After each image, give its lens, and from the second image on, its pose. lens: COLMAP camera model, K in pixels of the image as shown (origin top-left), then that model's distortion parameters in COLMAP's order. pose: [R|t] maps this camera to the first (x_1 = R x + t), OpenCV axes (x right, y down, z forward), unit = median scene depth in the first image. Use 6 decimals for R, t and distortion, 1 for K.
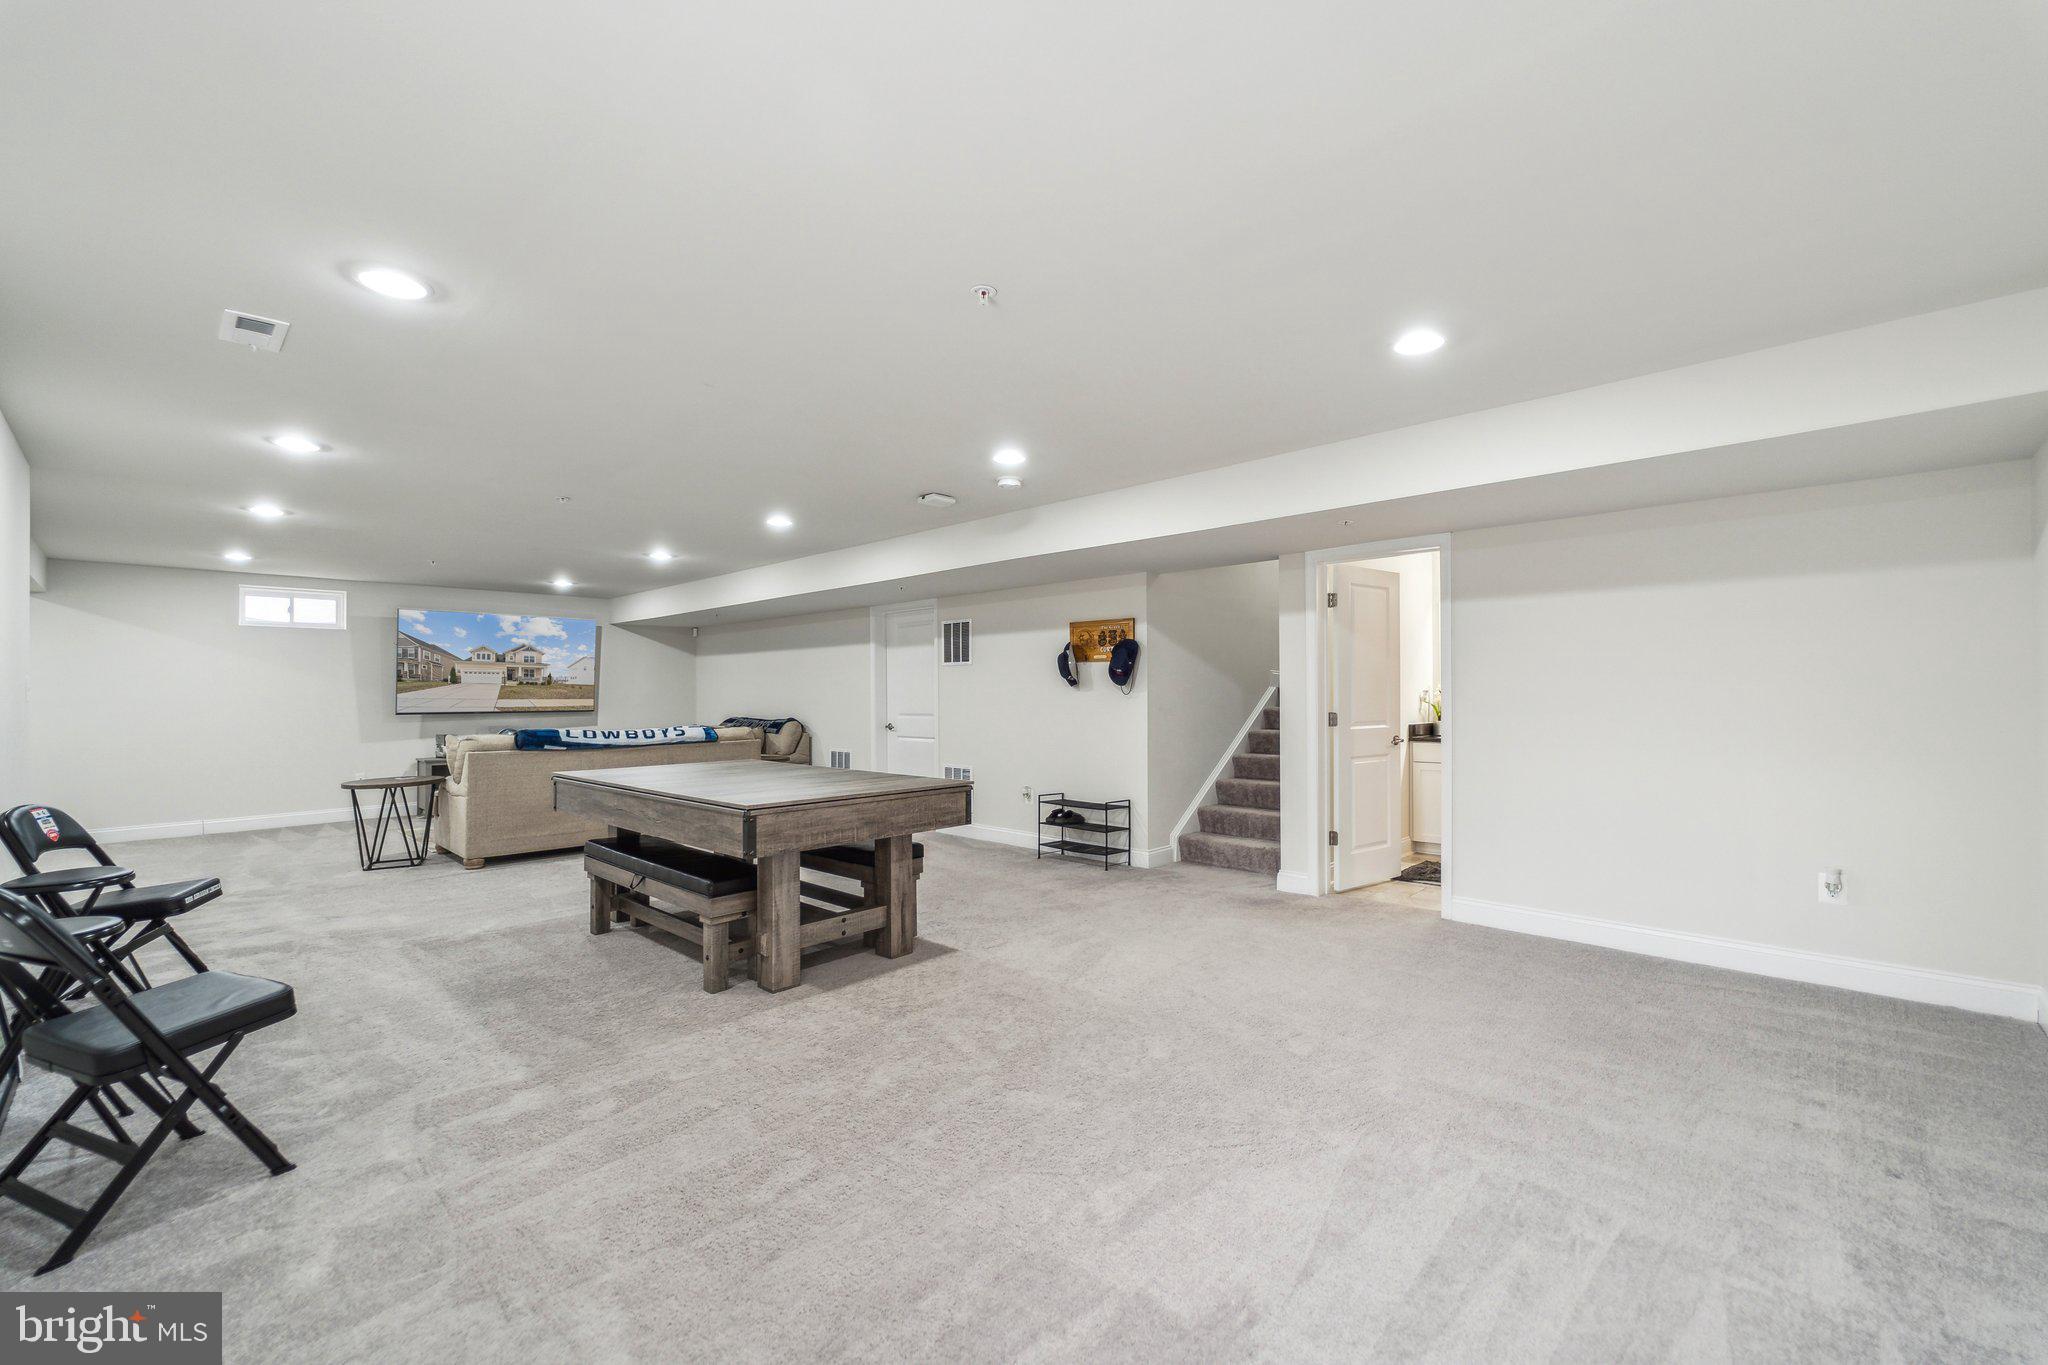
lens RADIAL K [[851.3, 0, 1046.0], [0, 851.3, 670.9], [0, 0, 1]] dist [-0.002090, 0.000358]
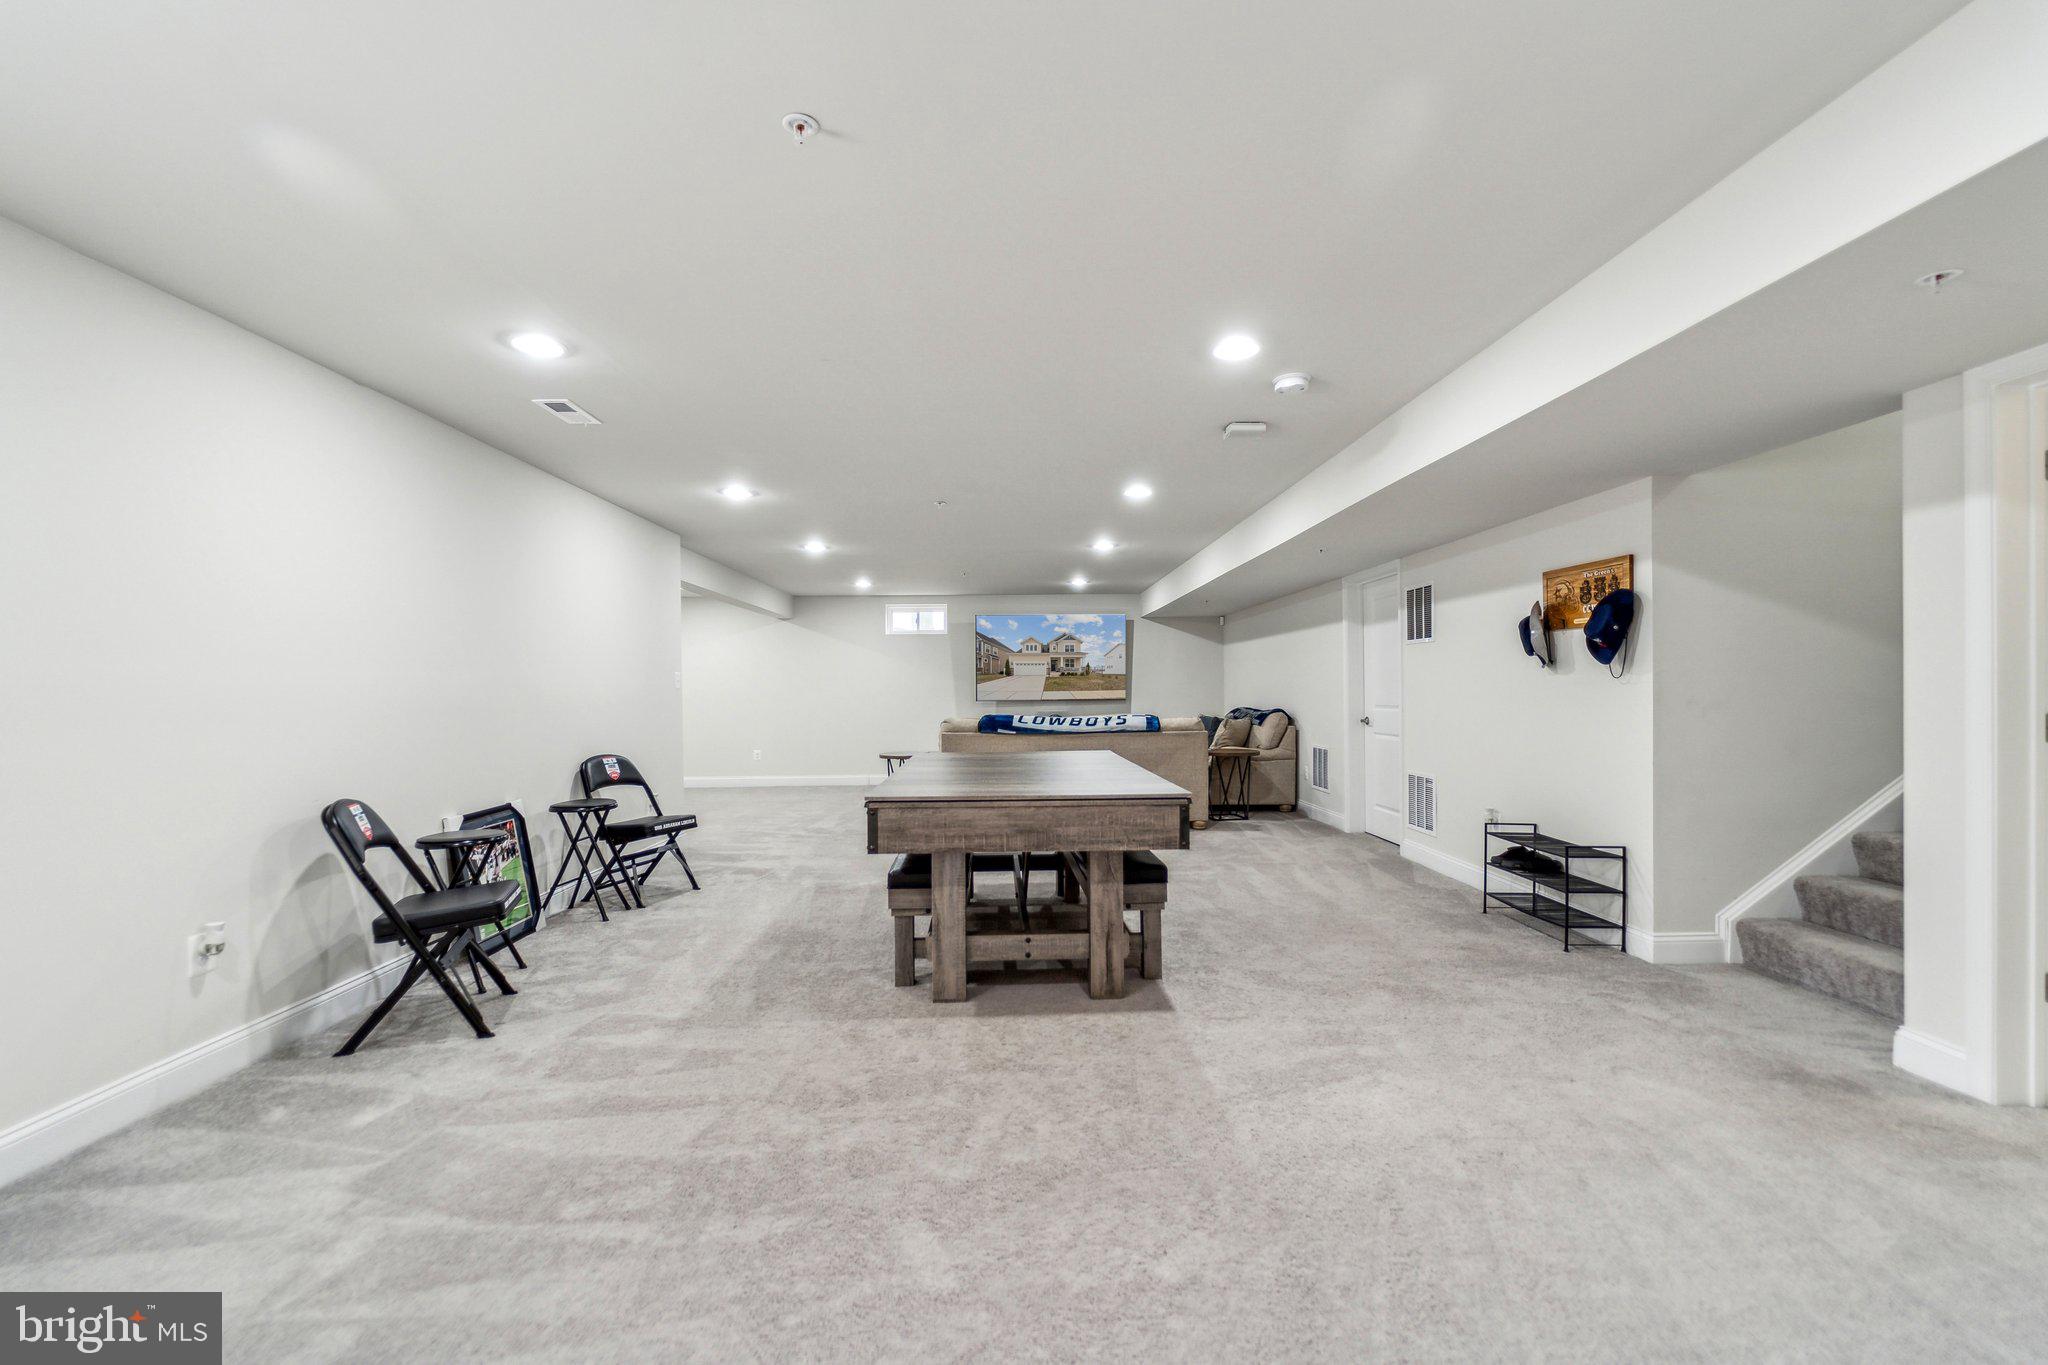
lens RADIAL K [[852.7, 0, 1024.0], [0, 852.7, 682.5], [0, 0, 1]] dist [-0.000940, -0.000323]
pose [[0.695076, -0.006186, -0.718910, 0.242376], [0.023714, 0.999616, 0.014327, 0.011482], [0.718545, -0.027006, 0.694956, 0.252147]]
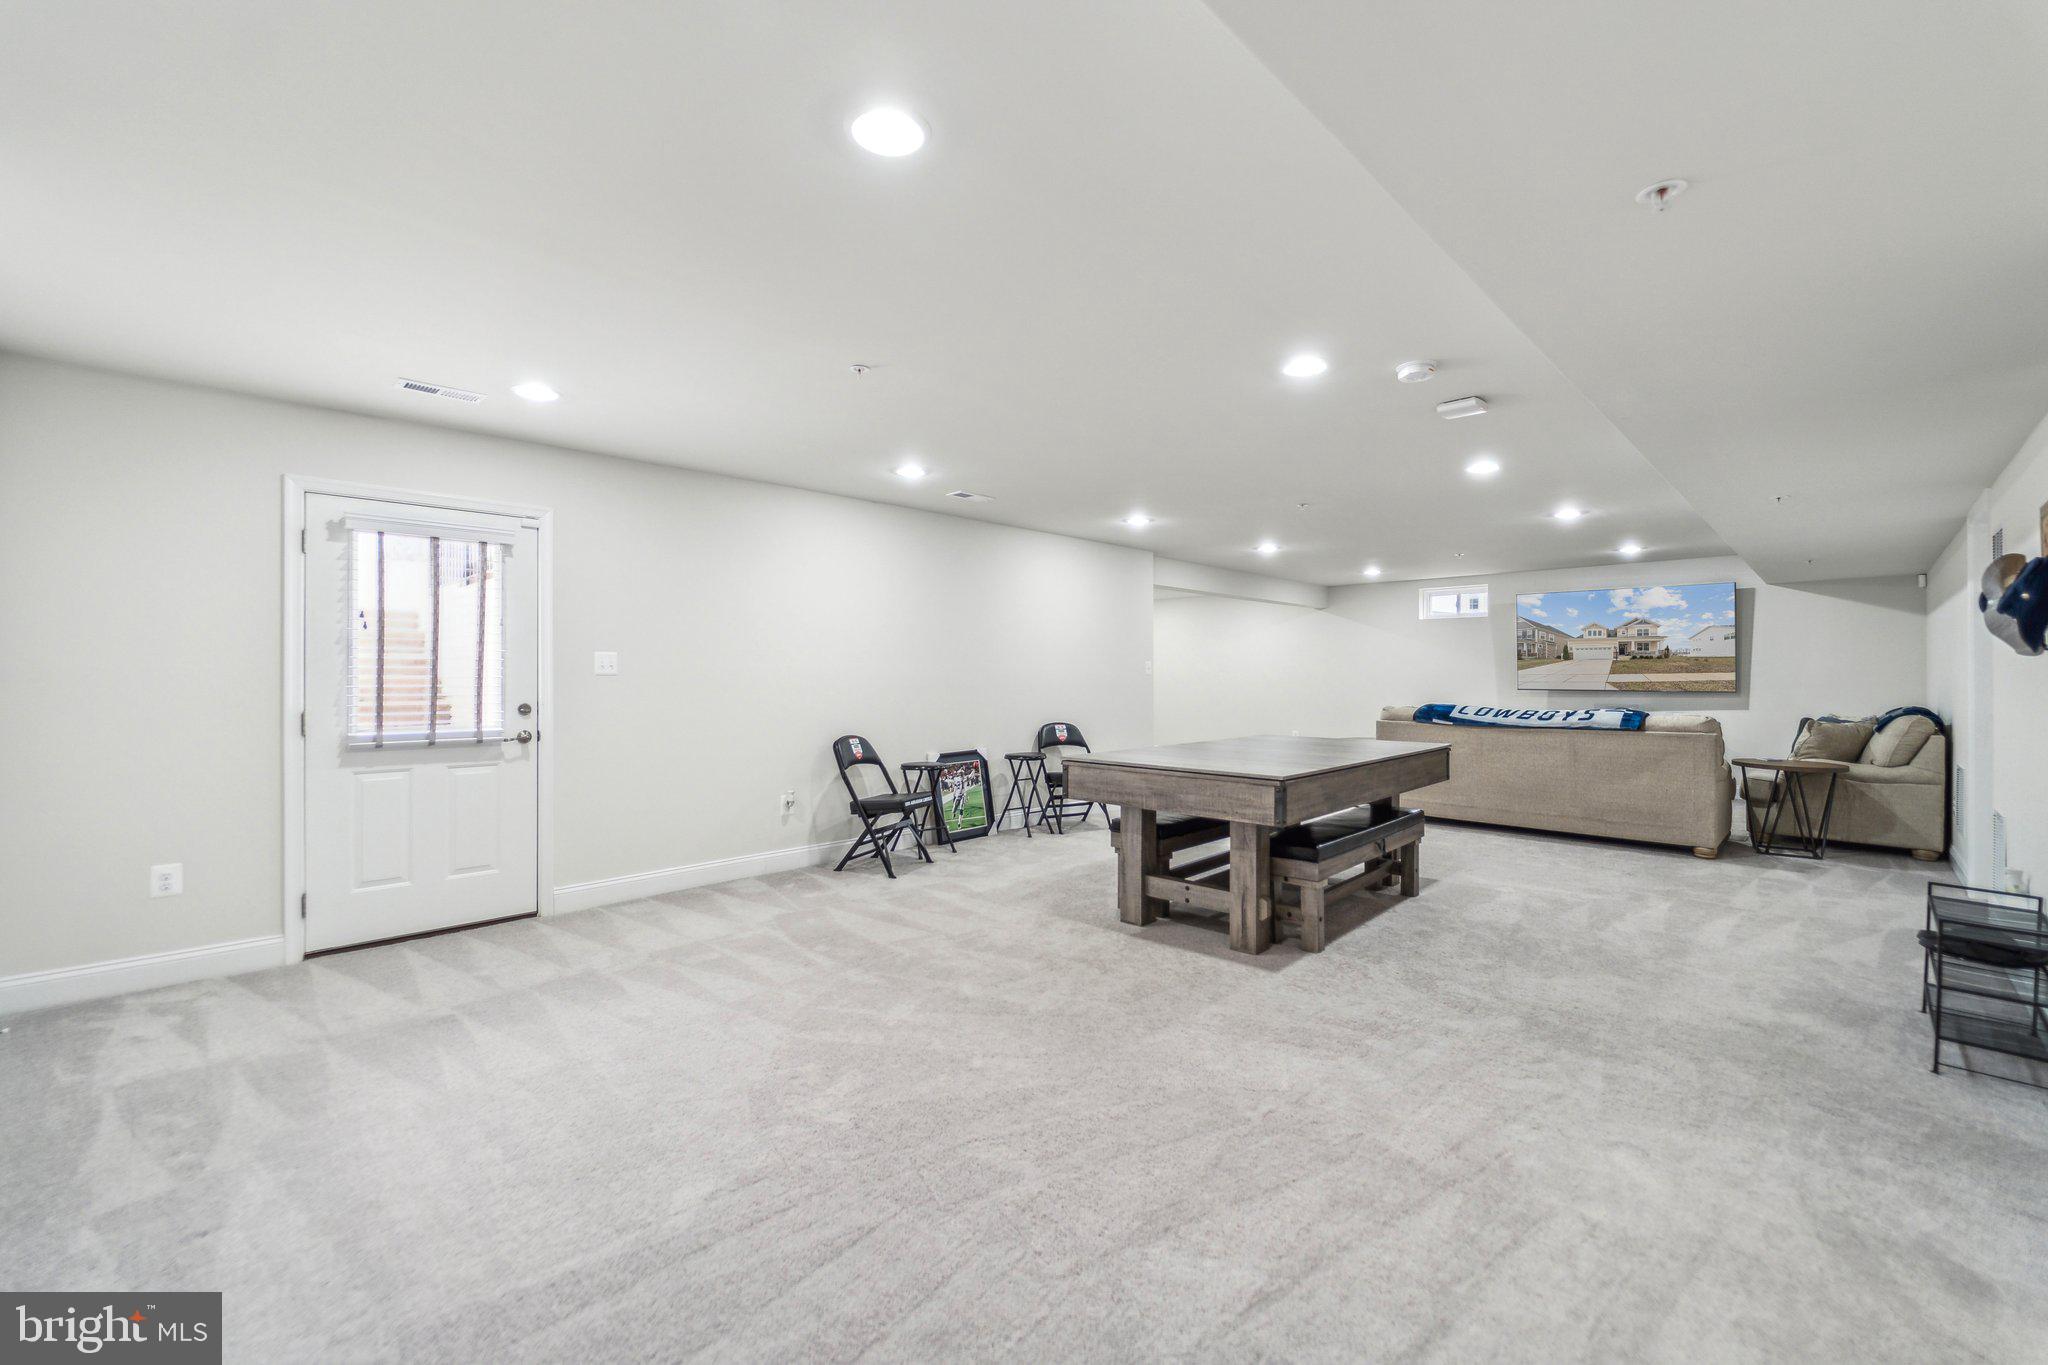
lens RADIAL K [[852.0, 0, 1015.6], [0, 852.0, 661.0], [0, 0, 1]] dist [-0.001021, -0.000501]
pose [[-0.043251, -0.011084, -0.999003, 0.514895], [0.026972, 0.999561, -0.012258, 0.013609], [0.998700, -0.027476, -0.042933, 0.529779]]
